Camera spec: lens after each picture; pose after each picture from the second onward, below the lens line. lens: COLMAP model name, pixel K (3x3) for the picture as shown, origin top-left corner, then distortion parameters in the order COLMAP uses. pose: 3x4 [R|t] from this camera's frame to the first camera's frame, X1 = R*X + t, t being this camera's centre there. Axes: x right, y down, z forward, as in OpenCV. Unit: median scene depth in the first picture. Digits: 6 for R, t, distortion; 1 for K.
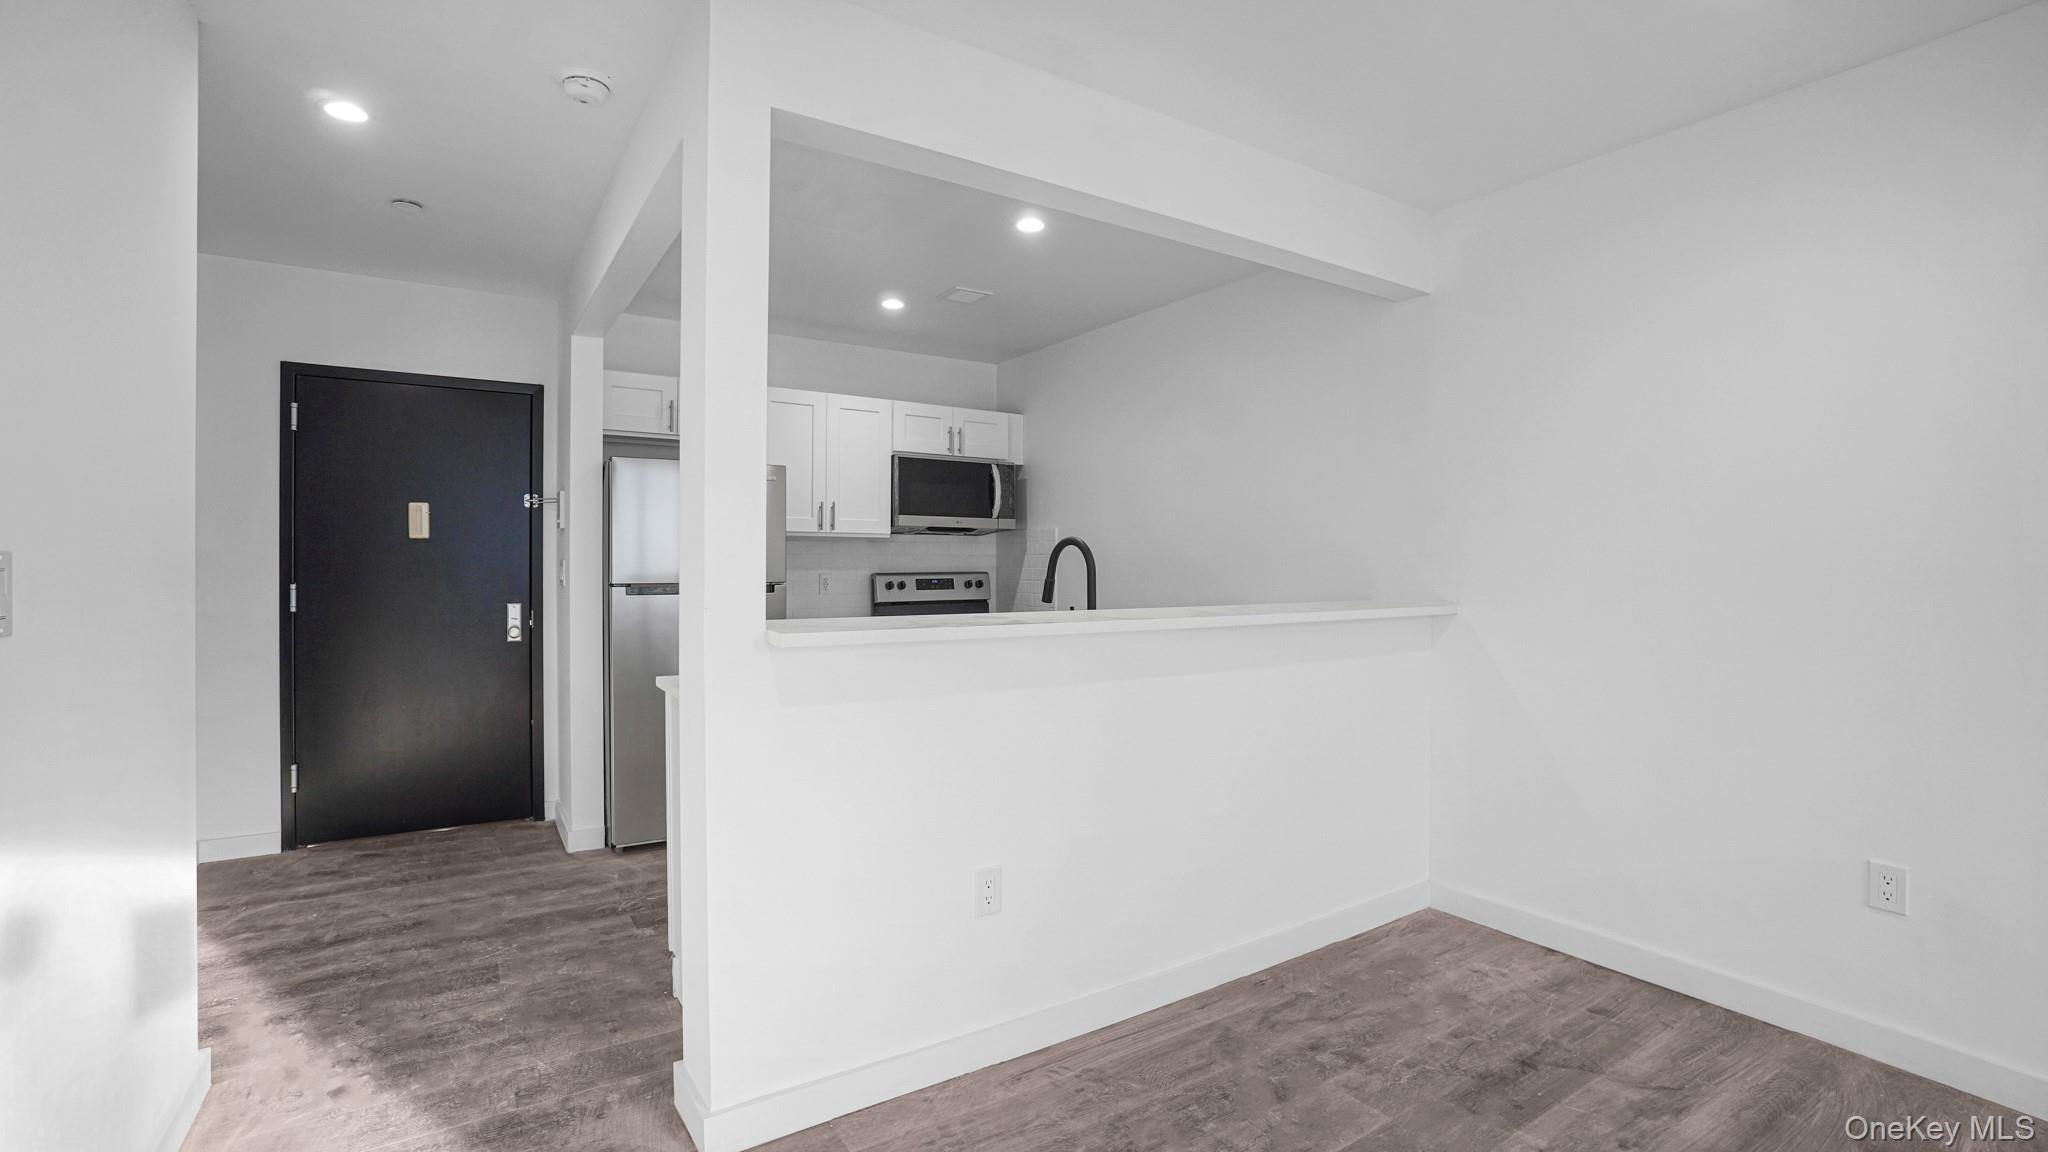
lens RADIAL K [[911.0, 0, 1017.5], [0, 911.0, 566.6], [0, 0, 1]] dist [-0.061449, 0.023054]
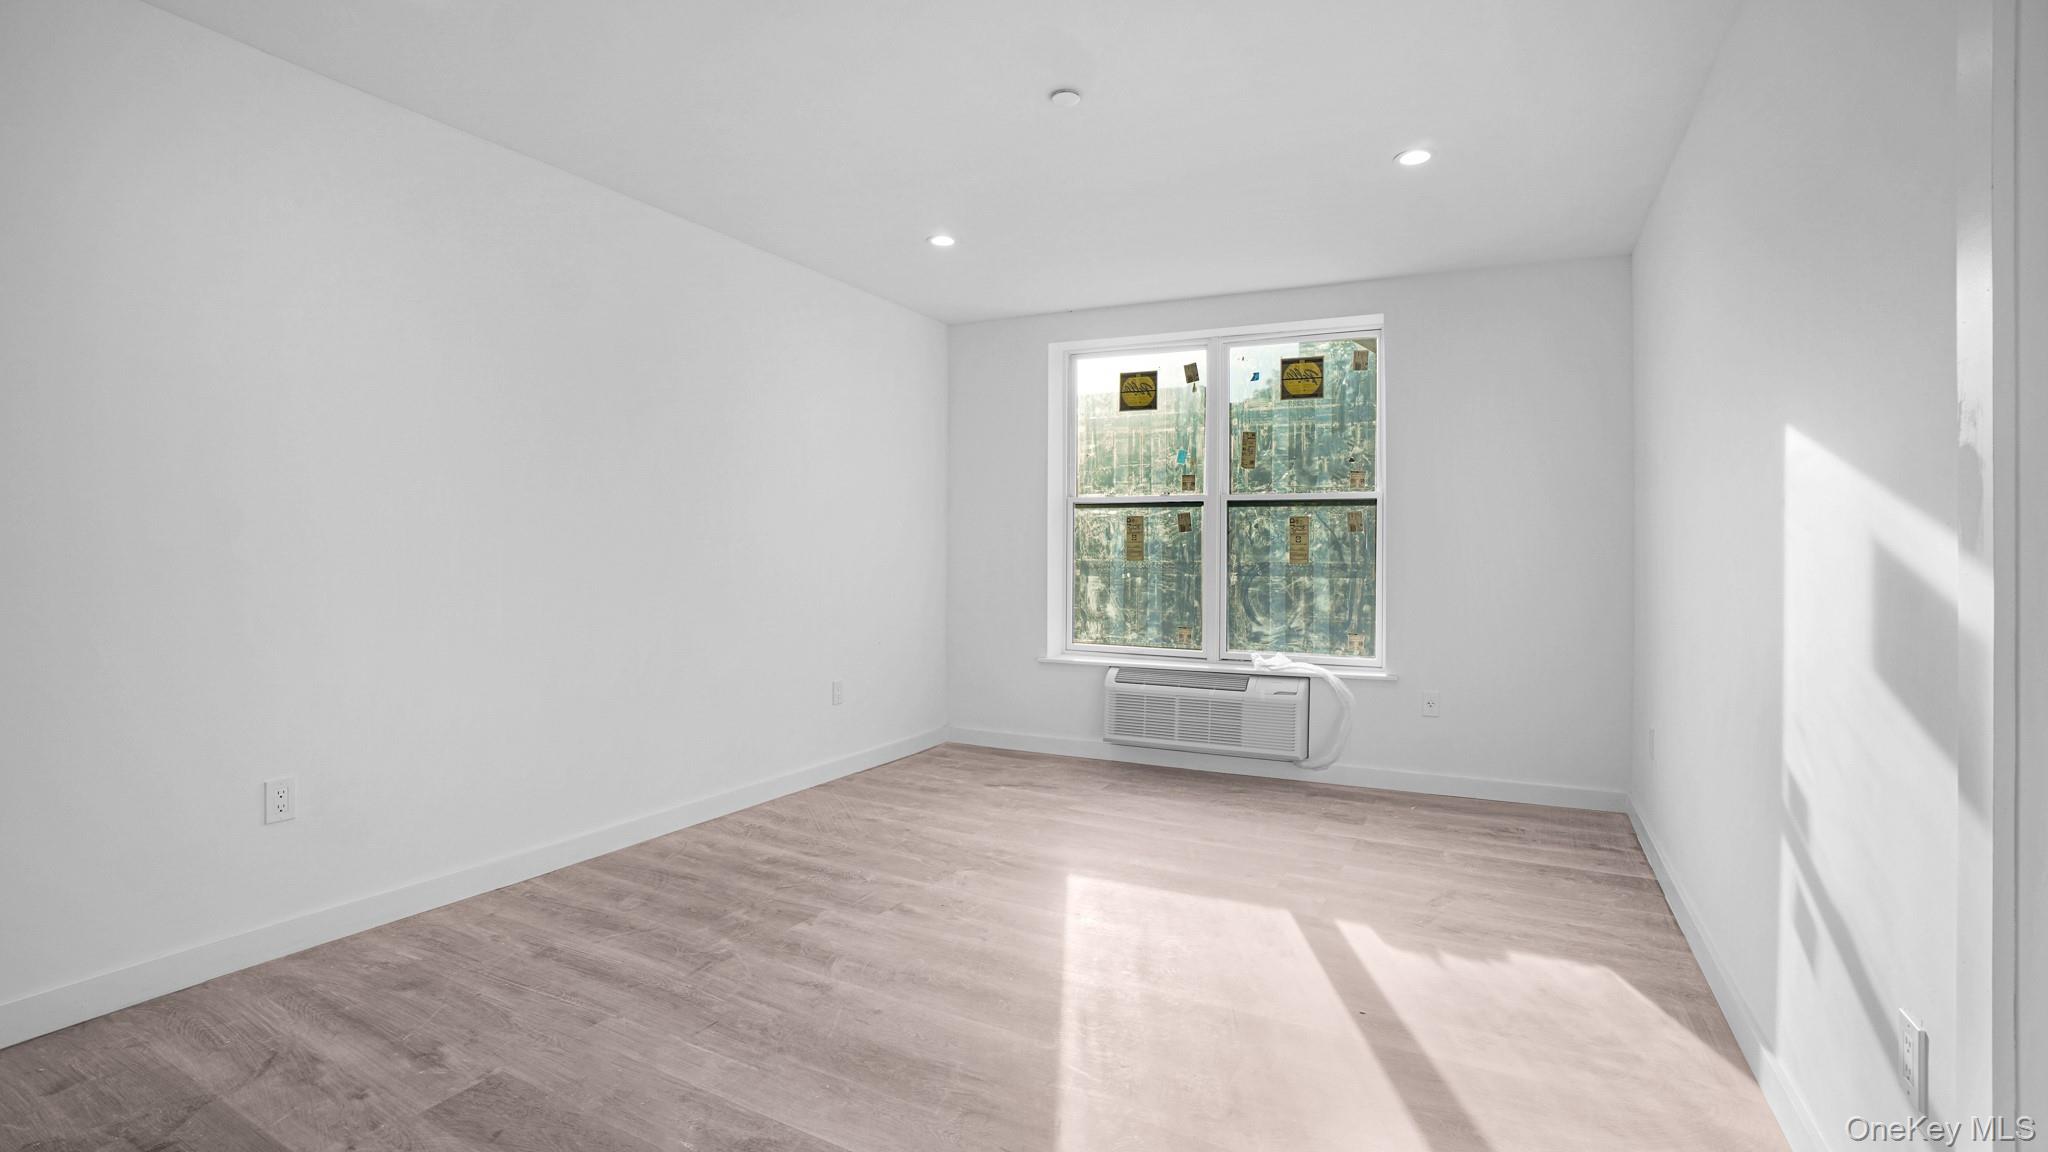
lens RADIAL K [[888.8, 0, 1031.3], [0, 888.8, 556.4], [0, 0, 1]] dist [-0.058569, 0.021406]
pose [[-0.488965, -0.007841, 0.872268, -0.227993], [-0.008538, 0.999955, 0.004203, 0.022102], [-0.872261, -0.005392, -0.489010, 0.371756]]
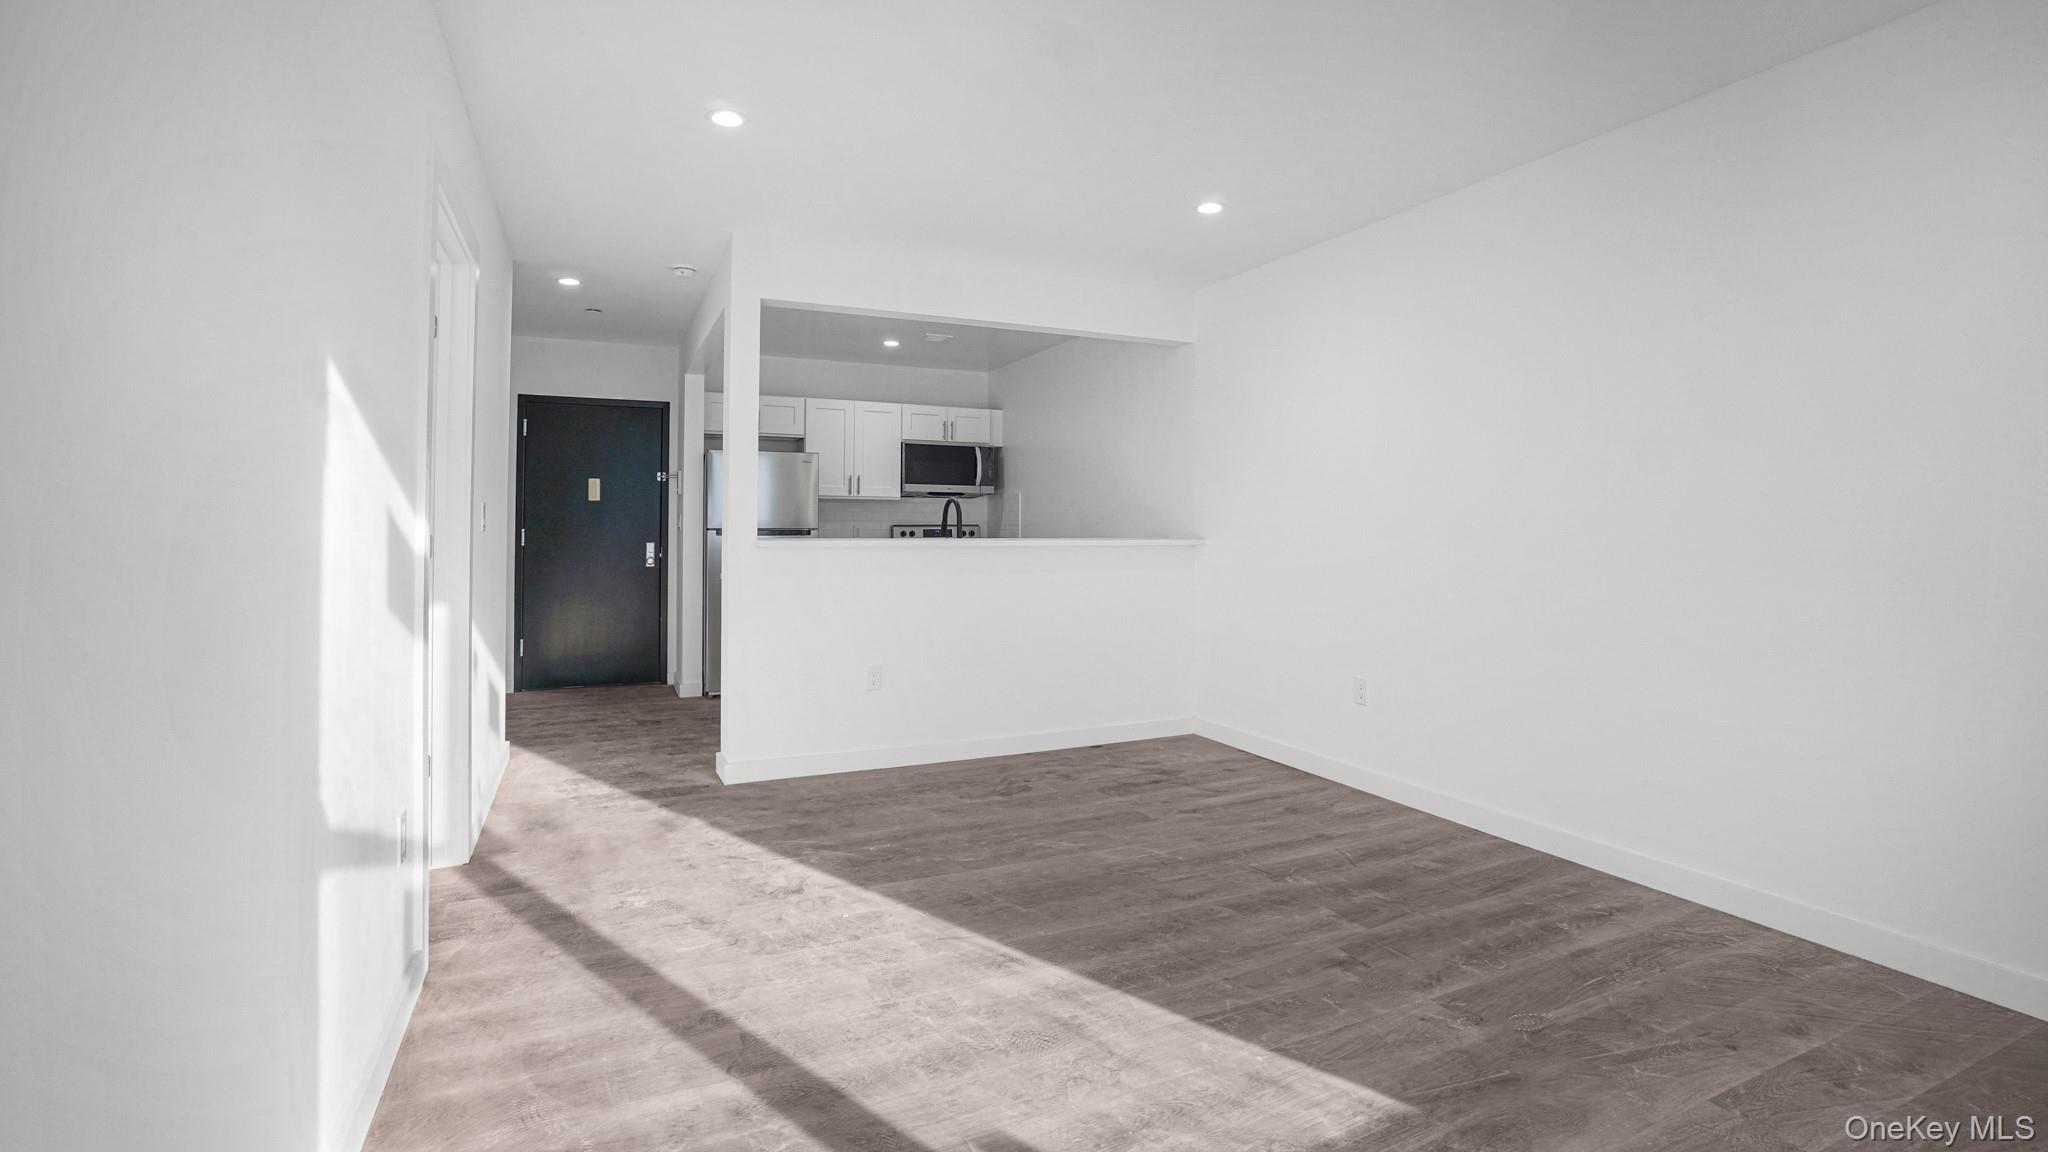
lens RADIAL K [[963.8, 0, 1023.0], [0, 963.8, 505.0], [0, 0, 1]] dist [-0.025812, 0.000047]
pose [[0.989378, -0.003905, -0.145312, 0.320610], [-0.000341, 0.999574, -0.029188, 0.024363], [0.145364, 0.028928, 0.988955, -0.557061]]
